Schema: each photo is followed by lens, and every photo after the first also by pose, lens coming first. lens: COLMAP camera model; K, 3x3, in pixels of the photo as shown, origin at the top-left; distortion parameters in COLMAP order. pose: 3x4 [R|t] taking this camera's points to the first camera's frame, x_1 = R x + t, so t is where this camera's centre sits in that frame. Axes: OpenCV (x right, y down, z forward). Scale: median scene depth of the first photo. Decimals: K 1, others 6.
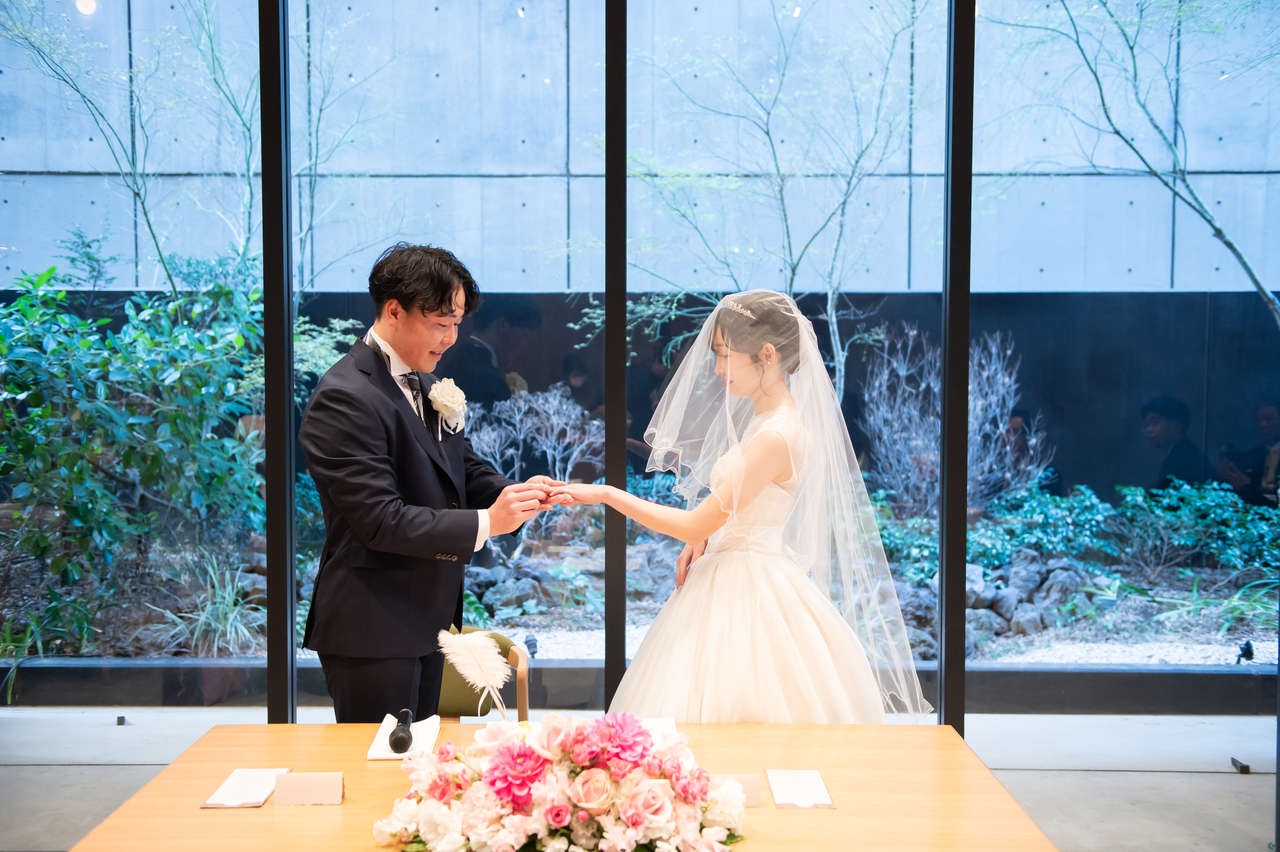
lens RADIAL K [[1428.3, 0, 599.9], [0, 1428.3, 440.0], [0, 0, 1]] dist [0.094751, 0.000000]
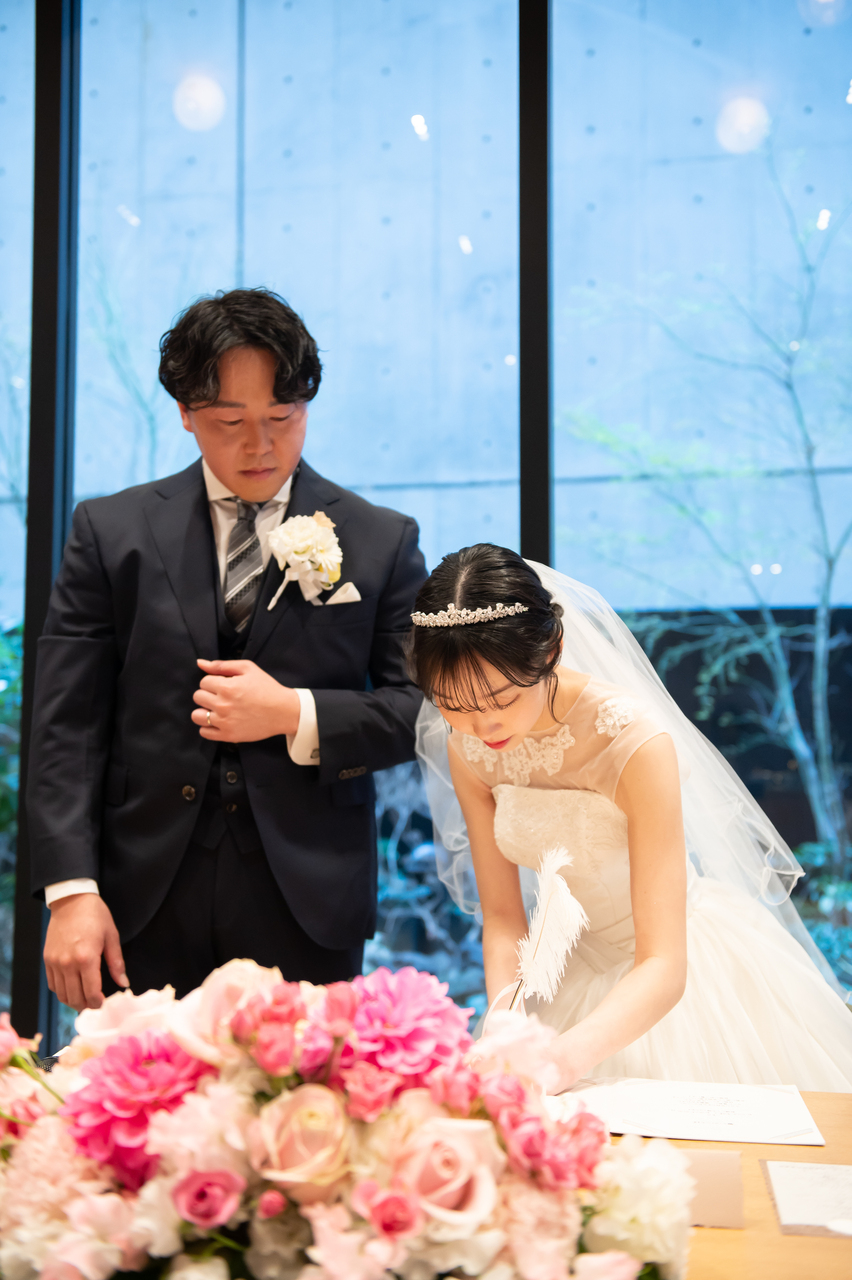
lens RADIAL K [[1485.7, 0, 419.7], [0, 1485.7, 635.8], [0, 0, 1]] dist [0.058411, 0.000000]
pose [[0.989723, -0.010715, -0.142594, 0.089474], [-0.015645, 0.983088, -0.182462, 0.179406], [0.142138, 0.182817, 0.972818, 0.564401]]
